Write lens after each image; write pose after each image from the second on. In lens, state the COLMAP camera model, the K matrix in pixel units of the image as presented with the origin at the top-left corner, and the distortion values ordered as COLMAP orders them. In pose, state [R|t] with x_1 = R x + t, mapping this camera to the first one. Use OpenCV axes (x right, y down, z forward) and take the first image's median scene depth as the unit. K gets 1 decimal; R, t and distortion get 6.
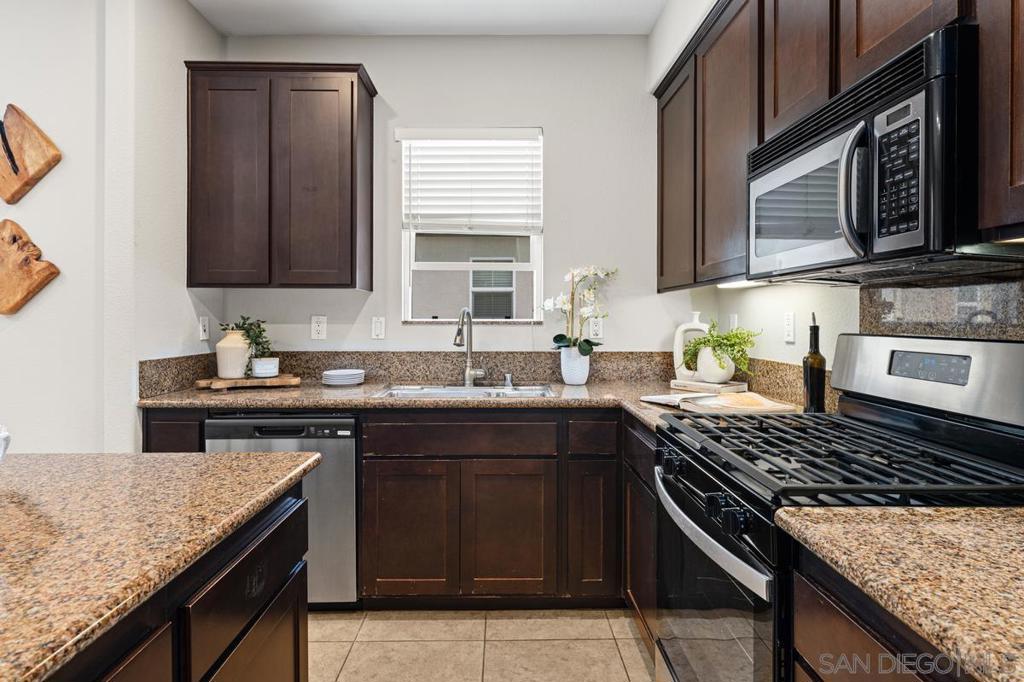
lens RADIAL K [[565.7, 0, 505.3], [0, 565.7, 321.1], [0, 0, 1]] dist [0.002096, 0.000168]
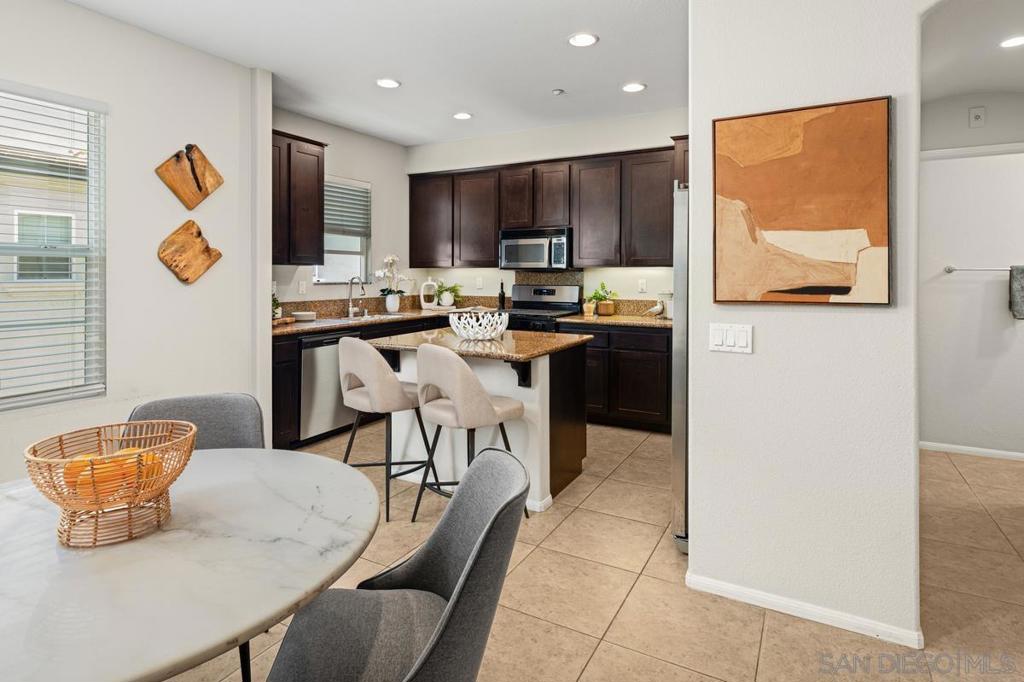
lens RADIAL K [[538.1, 0, 508.8], [0, 538.1, 297.2], [0, 0, 1]] dist [-0.000366, -0.000523]
pose [[0.490788, -0.040346, 0.870344, -1.425382], [0.002899, 0.998997, 0.044675, -0.031820], [-0.871274, -0.019403, 0.490413, -0.358455]]
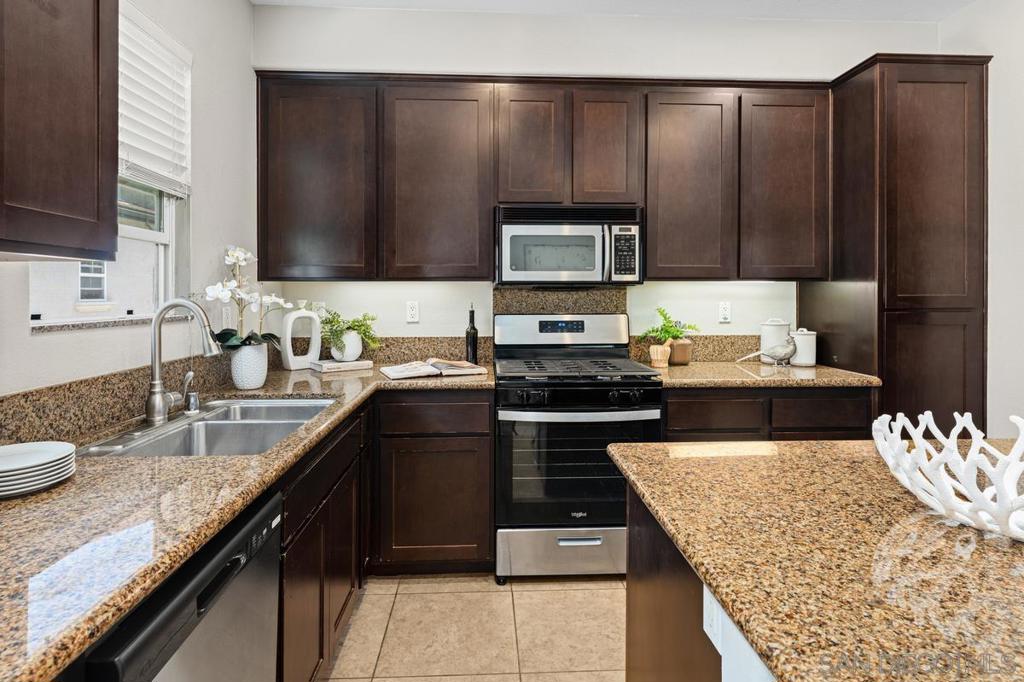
lens RADIAL K [[538.1, 0, 508.8], [0, 538.1, 297.2], [0, 0, 1]] dist [-0.000366, -0.000523]
pose [[-0.042802, -0.008282, 0.999049, -0.706393], [0.004074, 0.999956, 0.008464, -0.030072], [-0.999075, 0.004432, -0.042767, 0.658138]]
